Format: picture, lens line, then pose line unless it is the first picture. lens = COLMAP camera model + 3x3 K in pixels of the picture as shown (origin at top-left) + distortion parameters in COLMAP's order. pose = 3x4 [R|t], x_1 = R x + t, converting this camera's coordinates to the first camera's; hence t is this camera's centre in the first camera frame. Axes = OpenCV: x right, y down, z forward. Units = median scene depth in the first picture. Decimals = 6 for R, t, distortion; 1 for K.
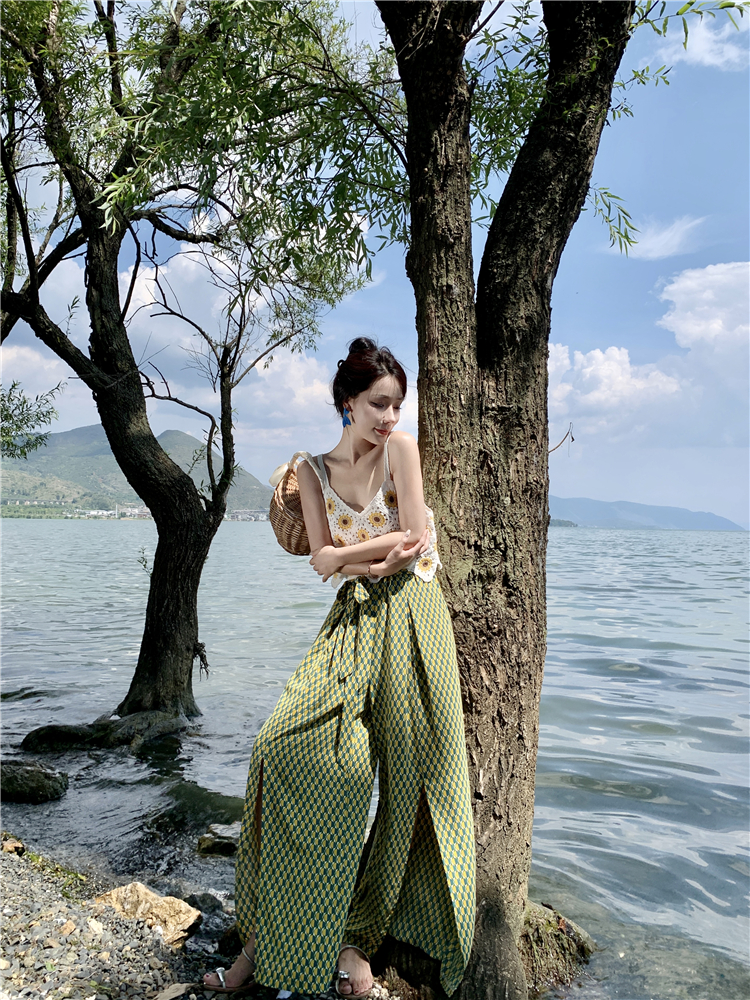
lens RADIAL K [[758.2, 0, 331.4], [0, 758.2, 496.0], [0, 0, 1]] dist [-0.039082, 0.070531]
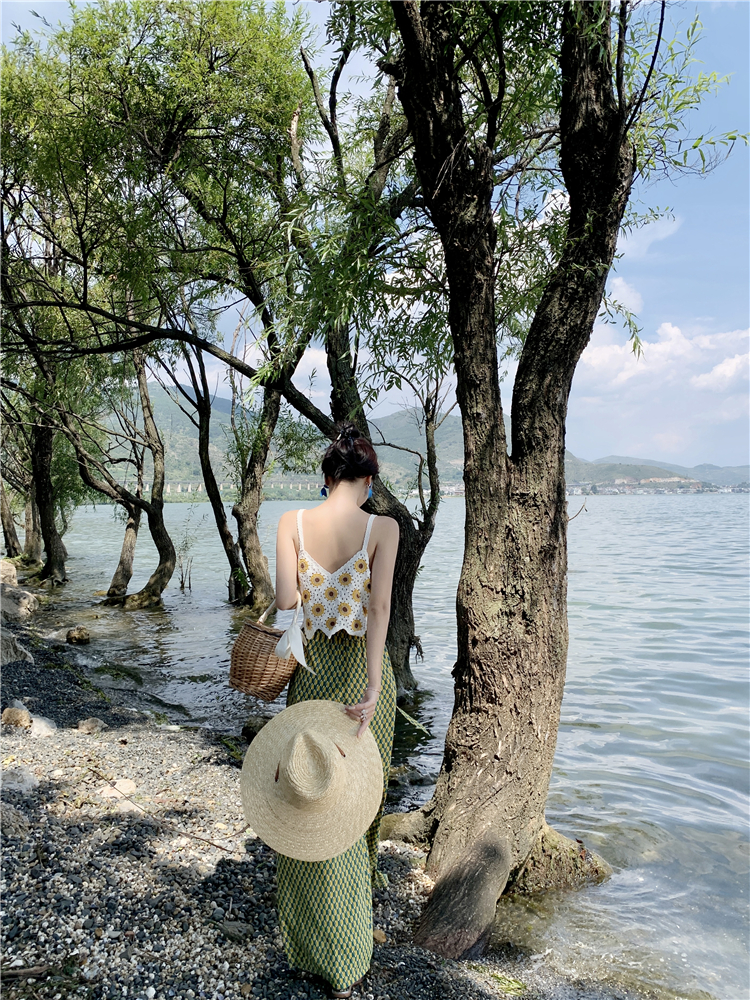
lens RADIAL K [[764.8, 0, 375.0], [0, 764.8, 500.0], [0, 0, 1]] dist [0.005041, -0.002836]
pose [[0.933186, -0.042493, -0.356872, 0.487855], [0.058367, 0.997722, 0.033826, -0.172762], [0.354621, -0.052395, 0.933541, -0.452919]]
